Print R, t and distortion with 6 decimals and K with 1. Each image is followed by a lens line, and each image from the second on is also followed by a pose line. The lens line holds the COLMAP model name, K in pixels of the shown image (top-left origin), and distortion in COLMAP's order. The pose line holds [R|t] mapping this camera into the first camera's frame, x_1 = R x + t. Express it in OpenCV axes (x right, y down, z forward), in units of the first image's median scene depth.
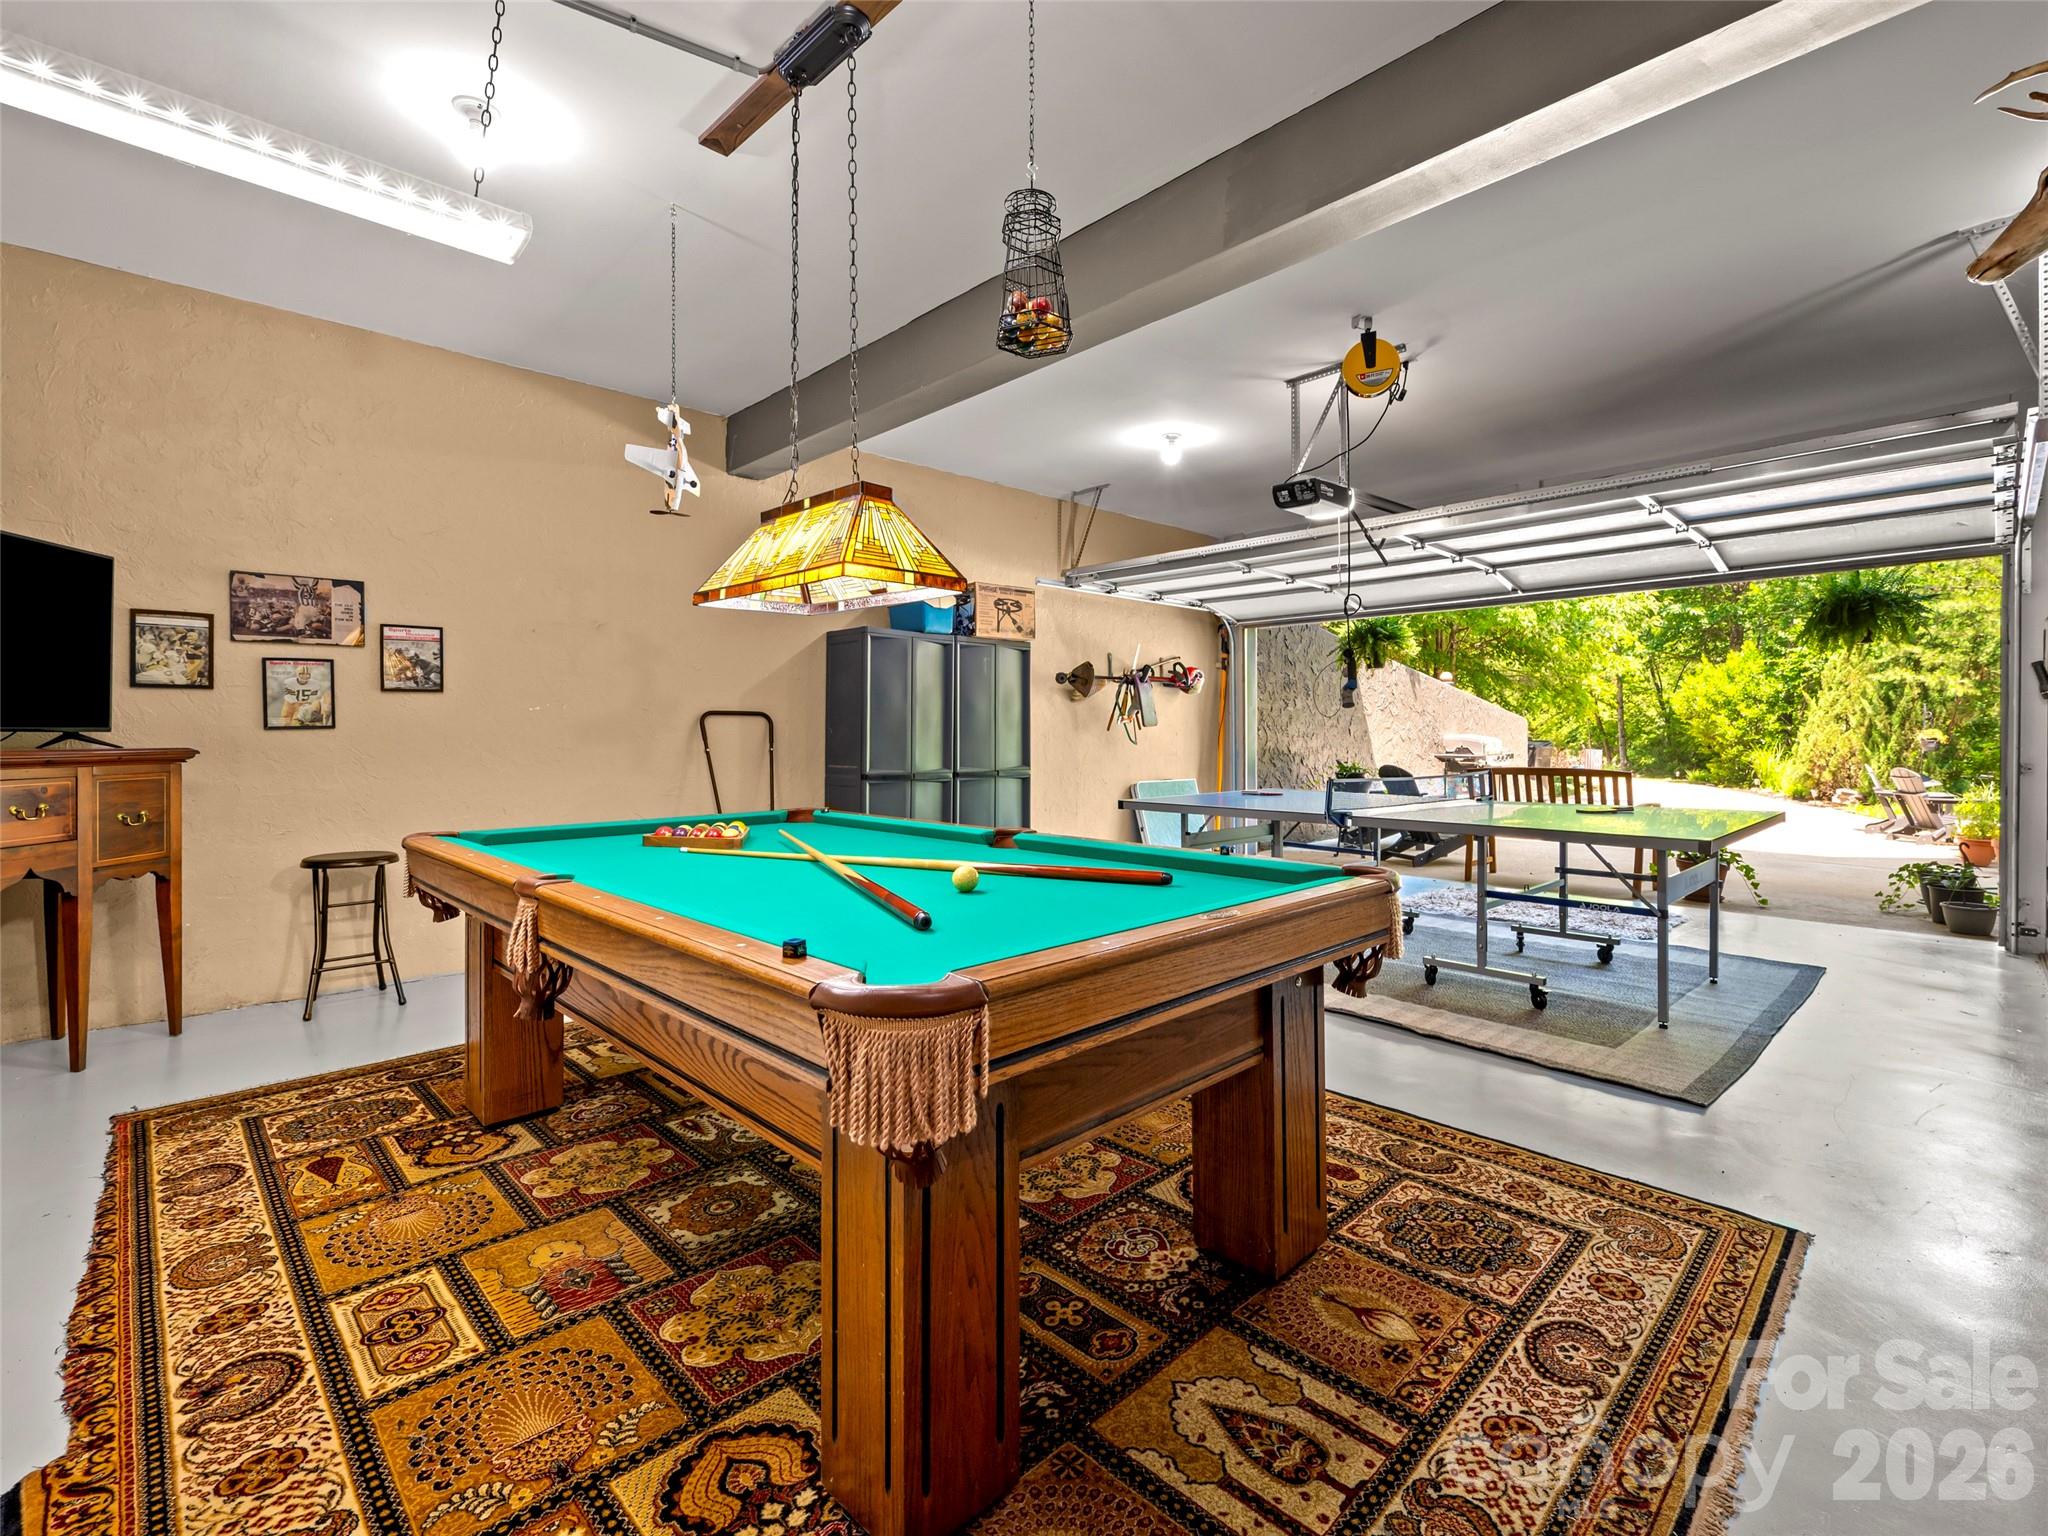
lens RADIAL K [[920.2, 0, 1015.7], [0, 920.2, 769.0], [0, 0, 1]] dist [-0.001646, -0.000246]
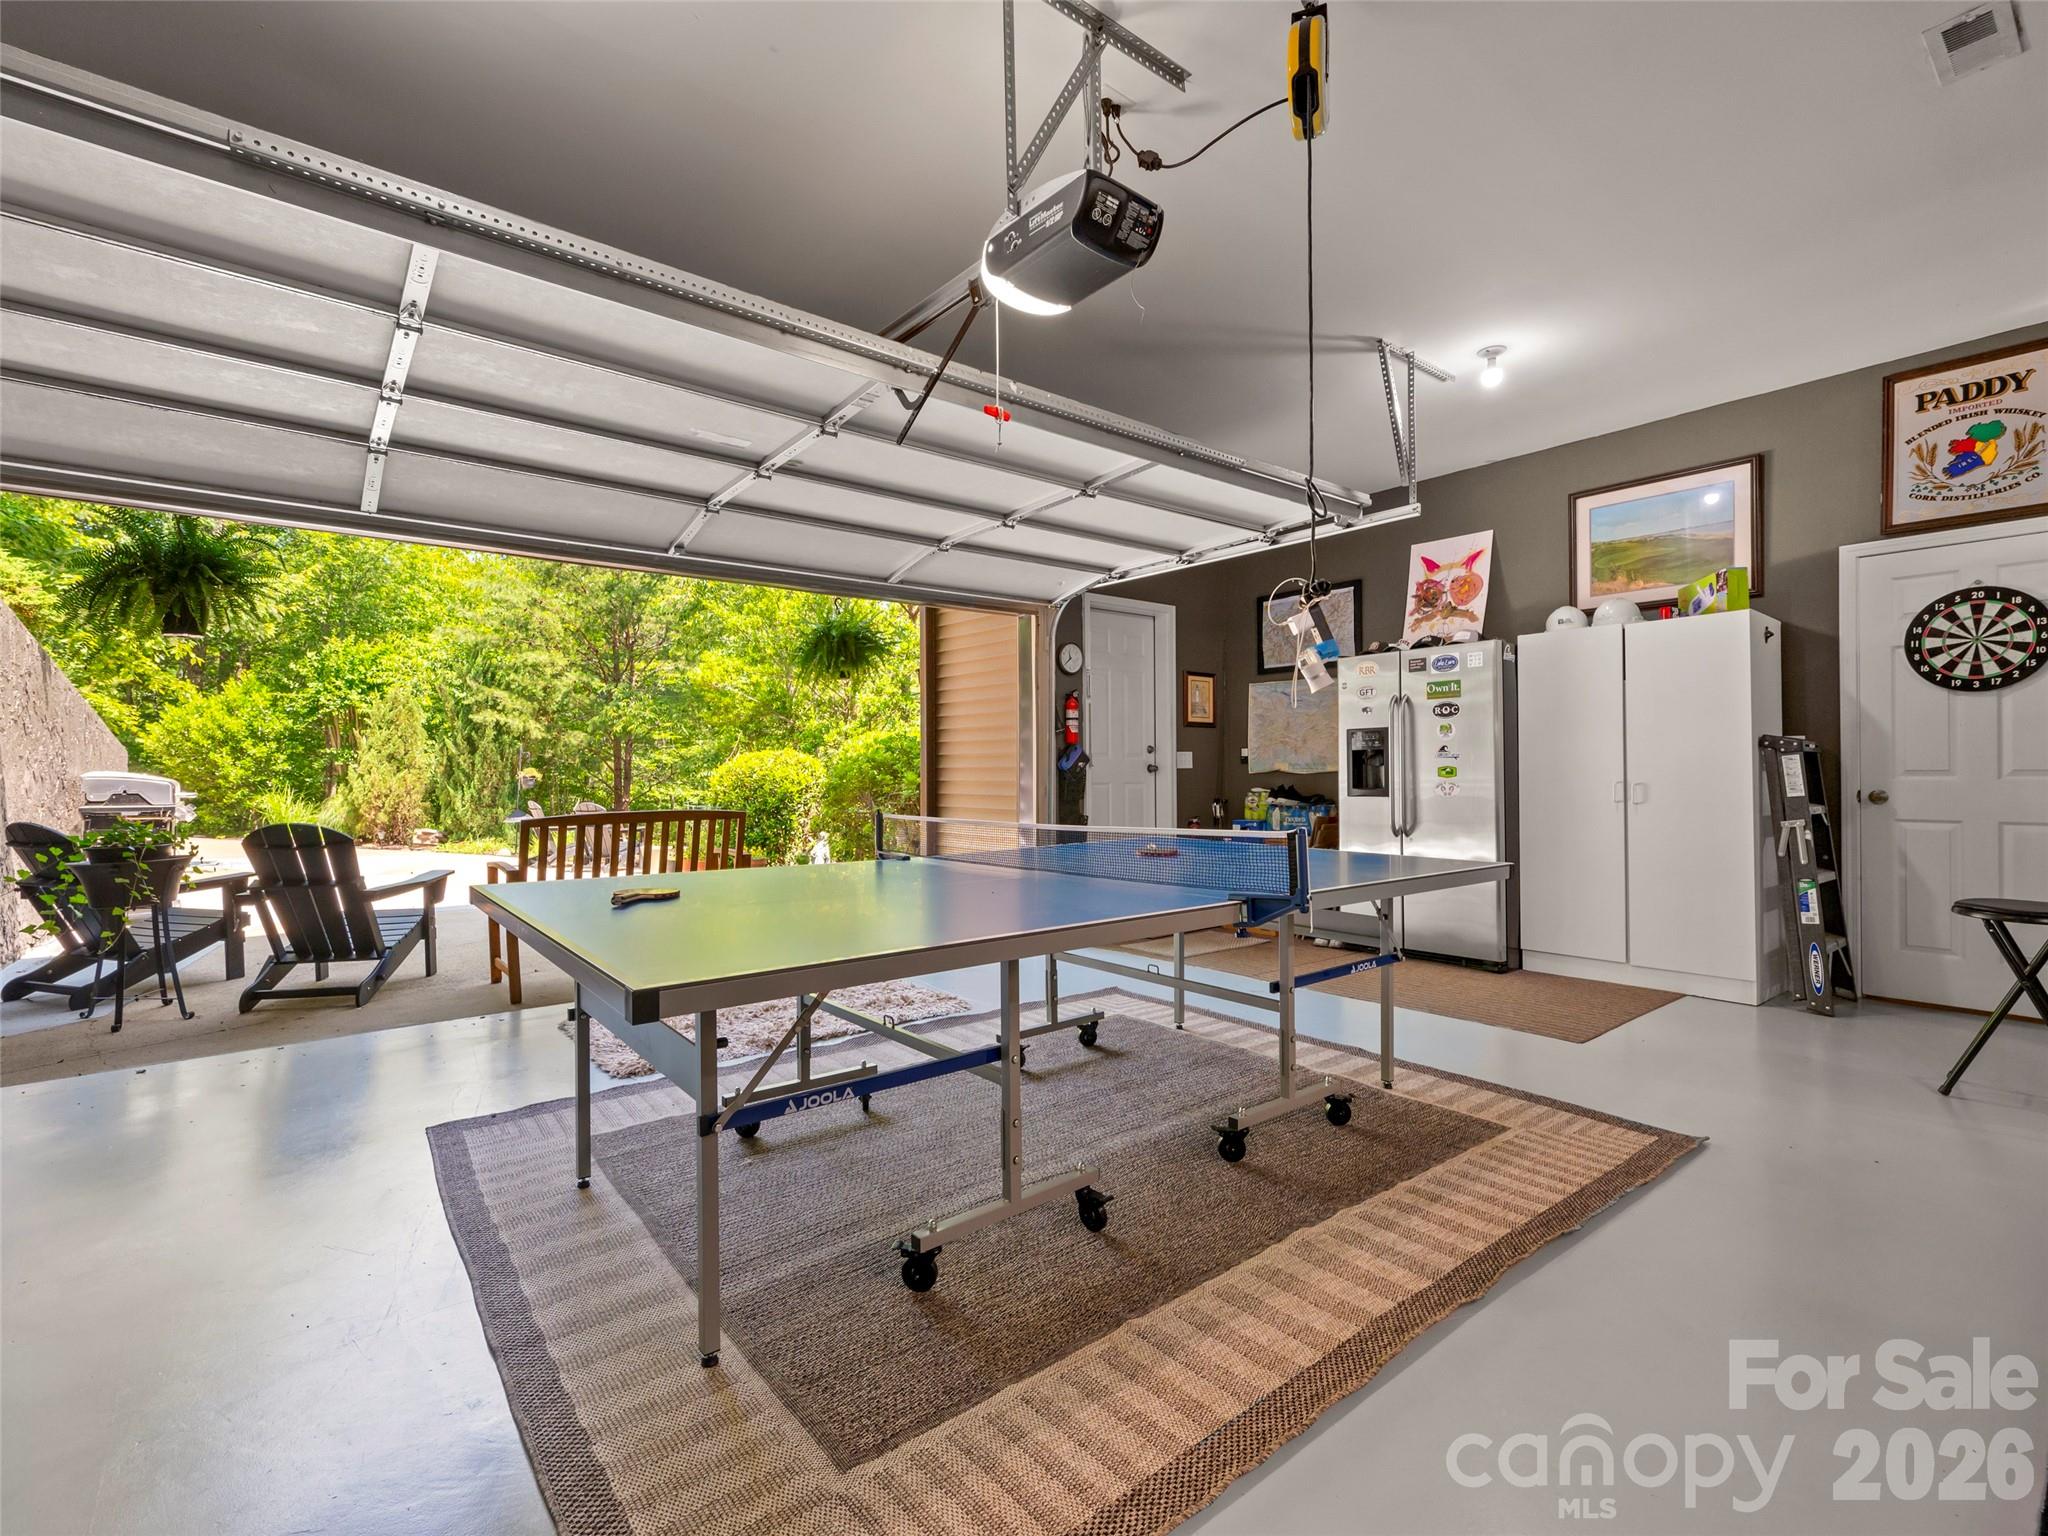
lens RADIAL K [[920.2, 0, 1015.7], [0, 920.2, 769.0], [0, 0, 1]] dist [-0.001646, -0.000246]
pose [[0.069862, 0.005569, 0.997541, -0.036549], [0.043096, 0.999034, -0.008596, -0.005483], [-0.996625, 0.043590, 0.069555, 0.240575]]
